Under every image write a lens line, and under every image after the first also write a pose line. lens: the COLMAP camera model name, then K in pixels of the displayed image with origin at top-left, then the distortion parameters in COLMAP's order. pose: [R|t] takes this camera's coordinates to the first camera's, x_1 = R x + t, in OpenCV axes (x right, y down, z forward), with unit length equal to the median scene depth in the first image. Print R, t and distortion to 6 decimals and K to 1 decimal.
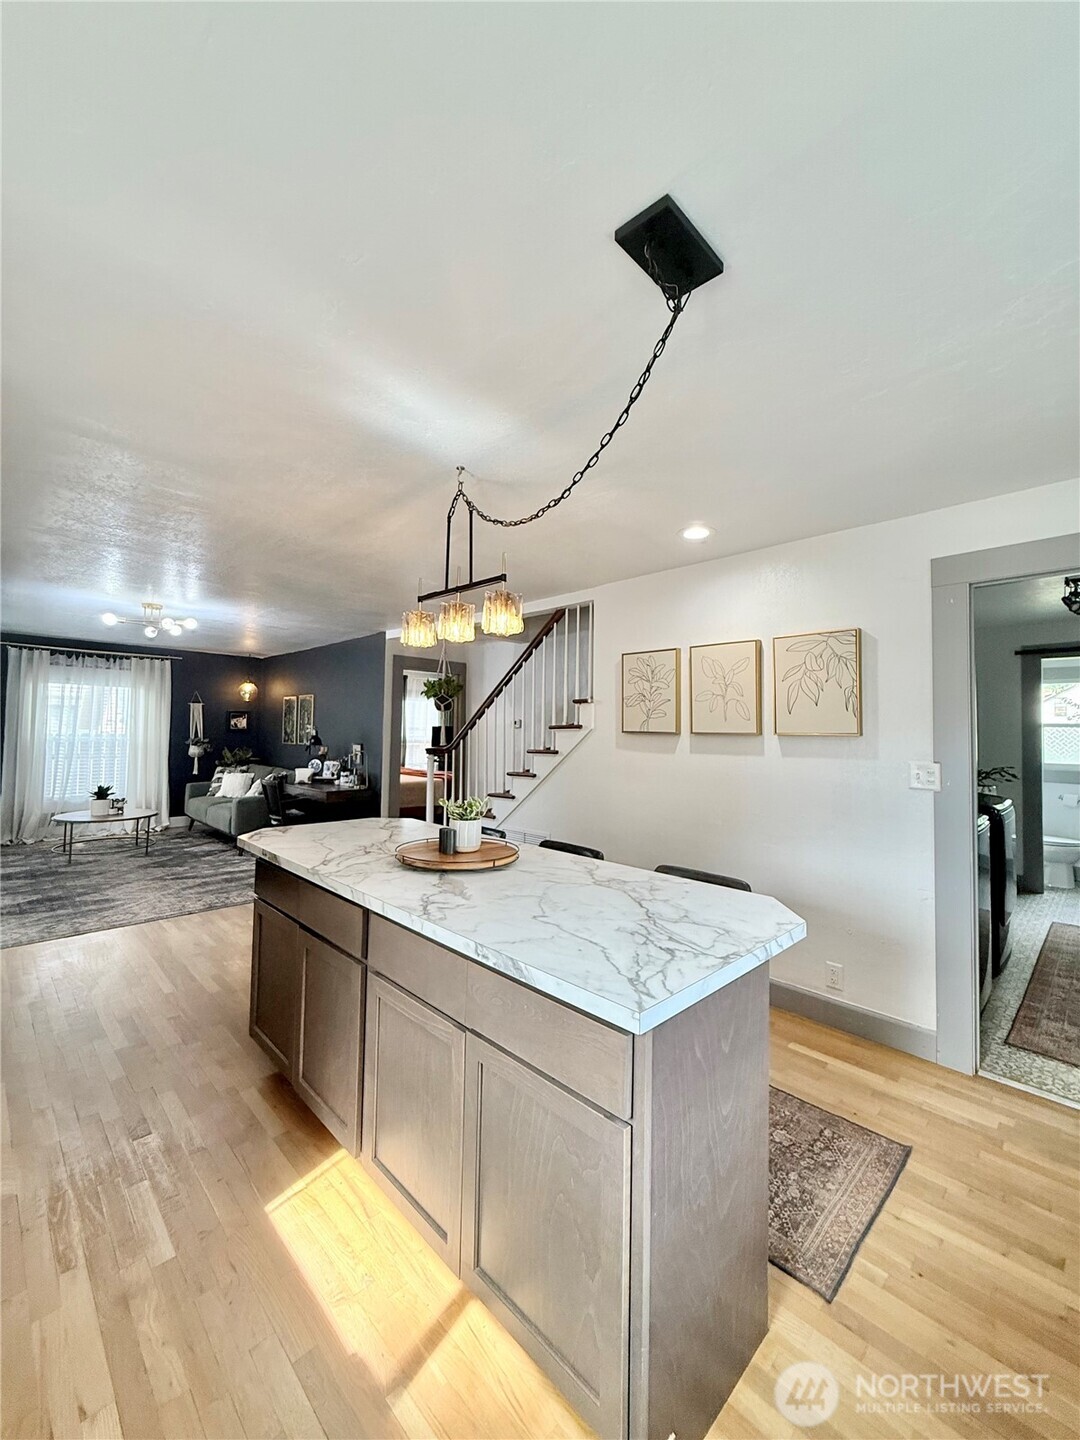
lens RADIAL K [[575.6, 0, 542.0], [0, 575.6, 715.2], [0, 0, 1]] dist [0.000484, 0.000189]
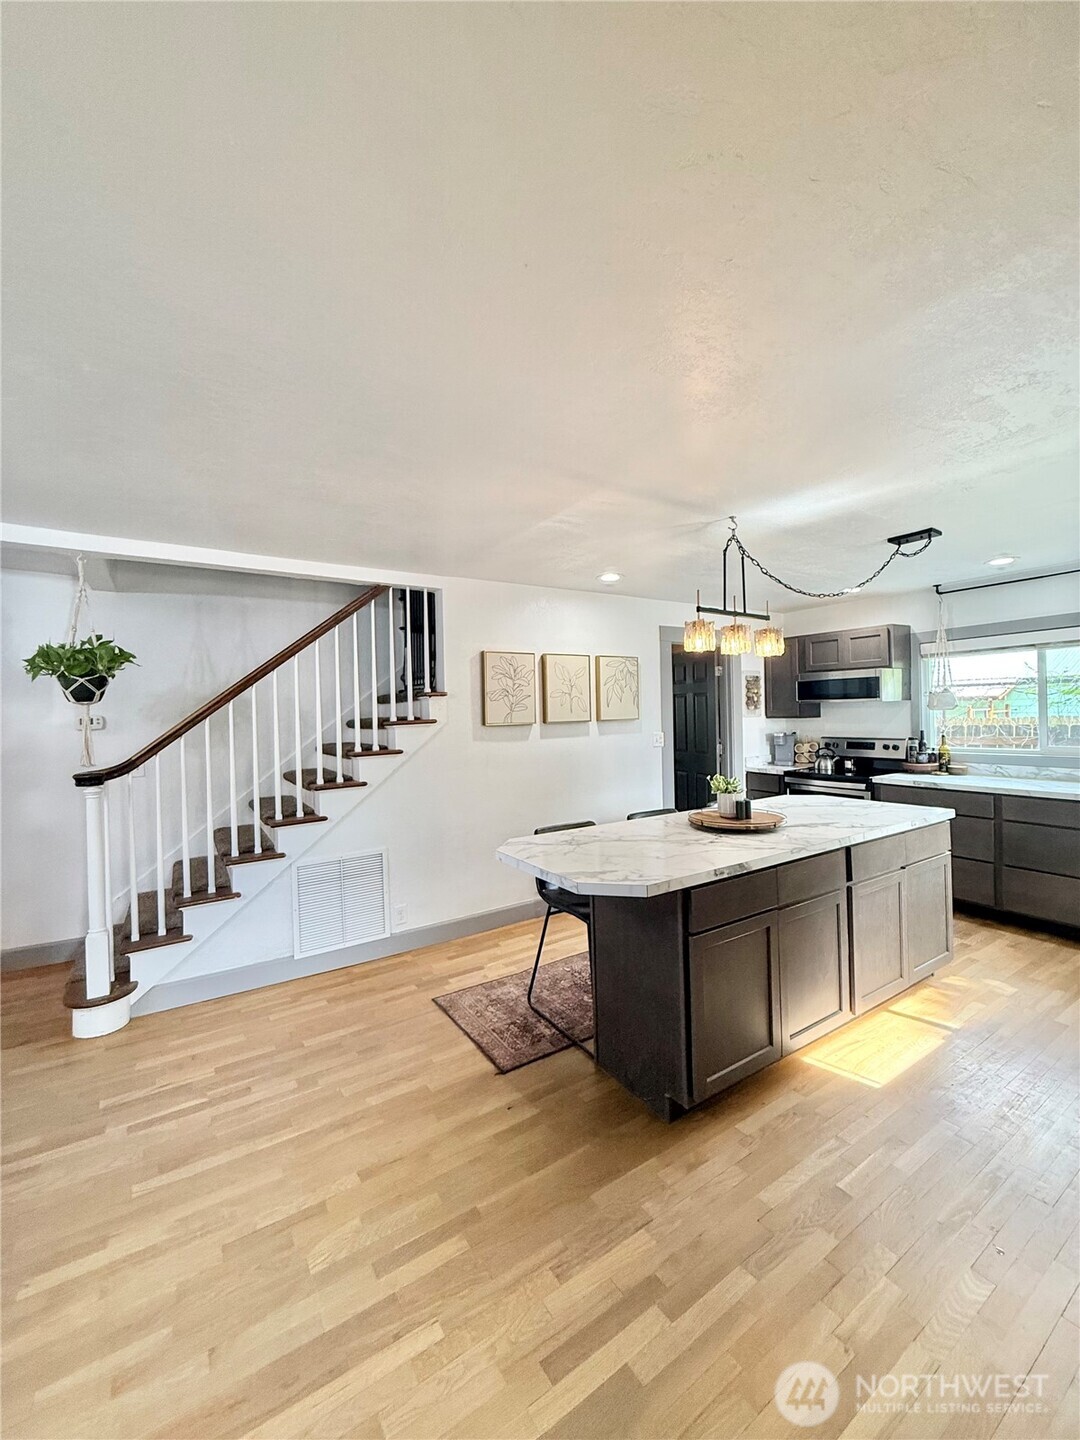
lens RADIAL K [[575.6, 0, 542.0], [0, 575.6, 715.2], [0, 0, 1]] dist [0.000484, 0.000189]
pose [[0.202635, -0.024747, 0.978942, -0.992916], [-0.001964, 0.999668, 0.025678, -0.017508], [-0.979252, -0.007126, 0.202519, 0.773658]]
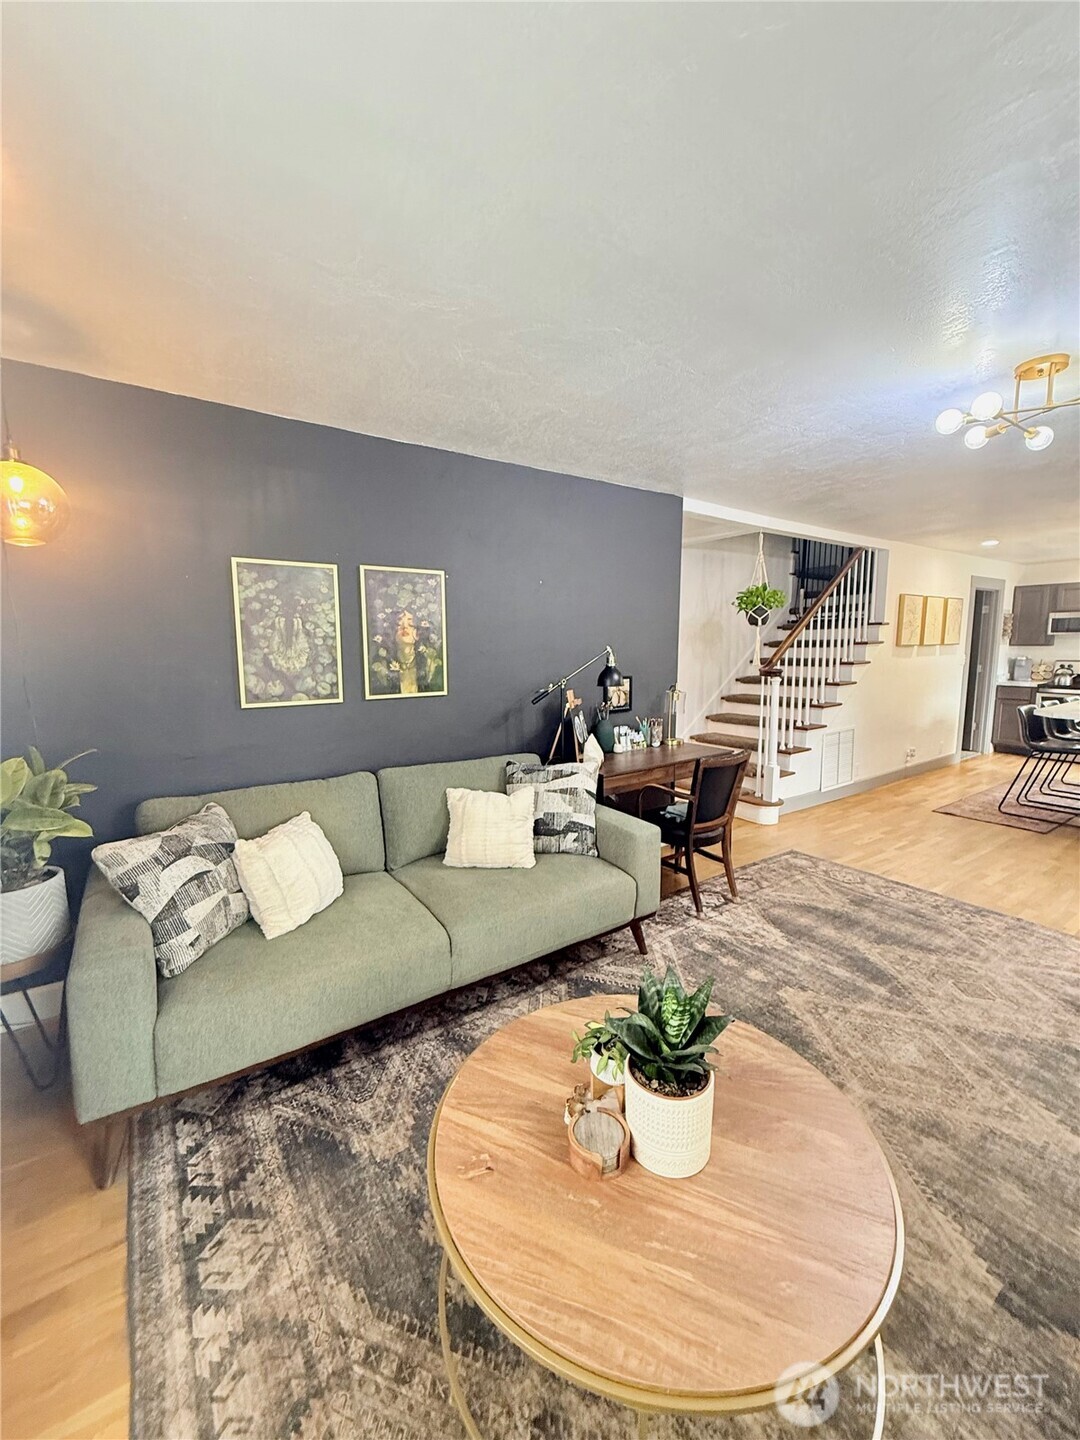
lens RADIAL K [[575.6, 0, 542.0], [0, 575.6, 715.2], [0, 0, 1]] dist [0.000484, 0.000189]
pose [[0.172717, -0.139061, 0.975106, -1.765579], [-0.018019, 0.989372, 0.144287, 0.009834], [-0.984807, -0.042491, 0.168375, 1.902221]]
